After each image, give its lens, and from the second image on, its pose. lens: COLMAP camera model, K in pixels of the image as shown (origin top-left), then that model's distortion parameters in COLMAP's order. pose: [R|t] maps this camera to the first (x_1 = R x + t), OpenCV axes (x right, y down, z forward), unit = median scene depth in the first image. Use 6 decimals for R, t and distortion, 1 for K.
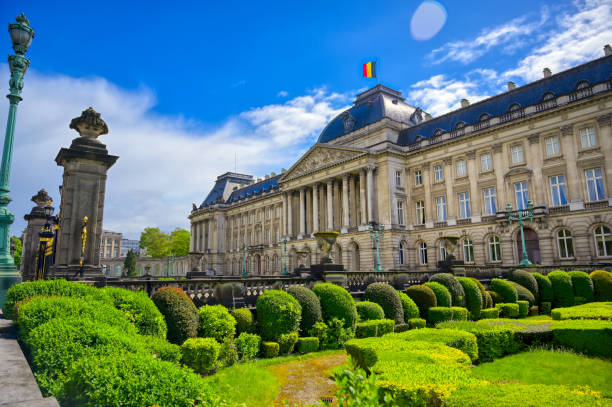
lens RADIAL K [[391.7, 0, 306.7], [0, 391.7, 195.6], [0, 0, 1]] dist [-0.020815, 0.010011]
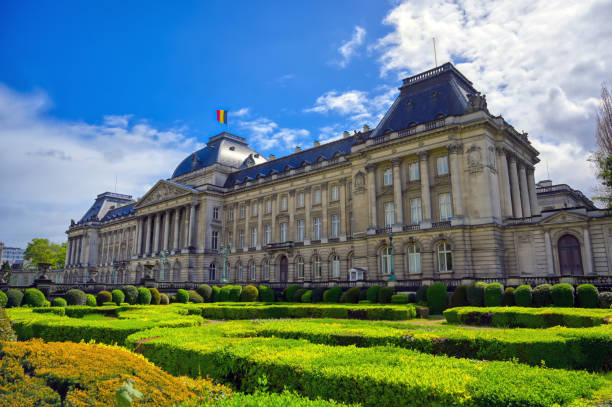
lens RADIAL K [[391.7, 0, 302.8], [0, 391.7, 203.3], [0, 0, 1]] dist [-0.020815, 0.010011]
pose [[0.981741, 0.040804, 0.185795, 0.252224], [-0.038700, 0.999139, -0.014941, -0.062738], [-0.186245, 0.007478, 0.982475, -0.297509]]
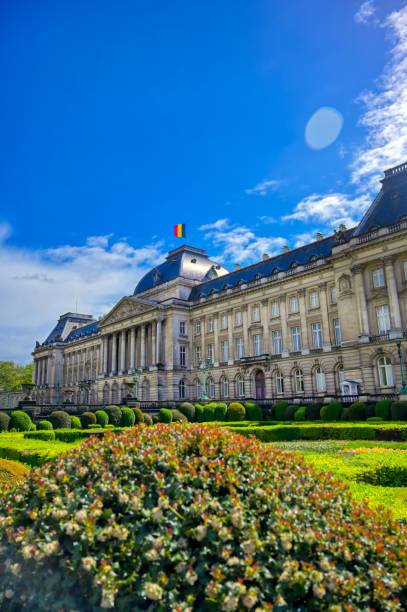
lens RADIAL K [[396.7, 0, 205.3], [0, 396.7, 303.6], [0, 0, 1]] dist [-0.019819, 0.007604]
pose [[0.997768, -0.000984, 0.066763, 0.204231], [0.004282, 0.998776, -0.049276, -0.053703], [-0.066632, 0.049452, 0.996551, -0.244355]]
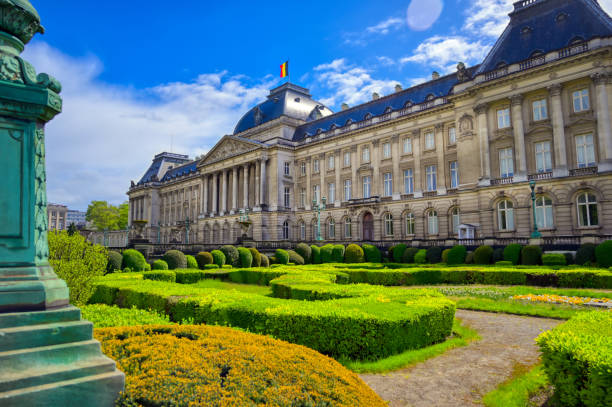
lens RADIAL K [[391.7, 0, 306.2], [0, 391.7, 195.1], [0, 0, 1]] dist [-0.020815, 0.010011]
pose [[0.995374, 0.009976, 0.095559, 0.163574], [-0.016671, 0.997441, 0.069517, -0.043346], [-0.094621, -0.070788, 0.992993, -0.197760]]
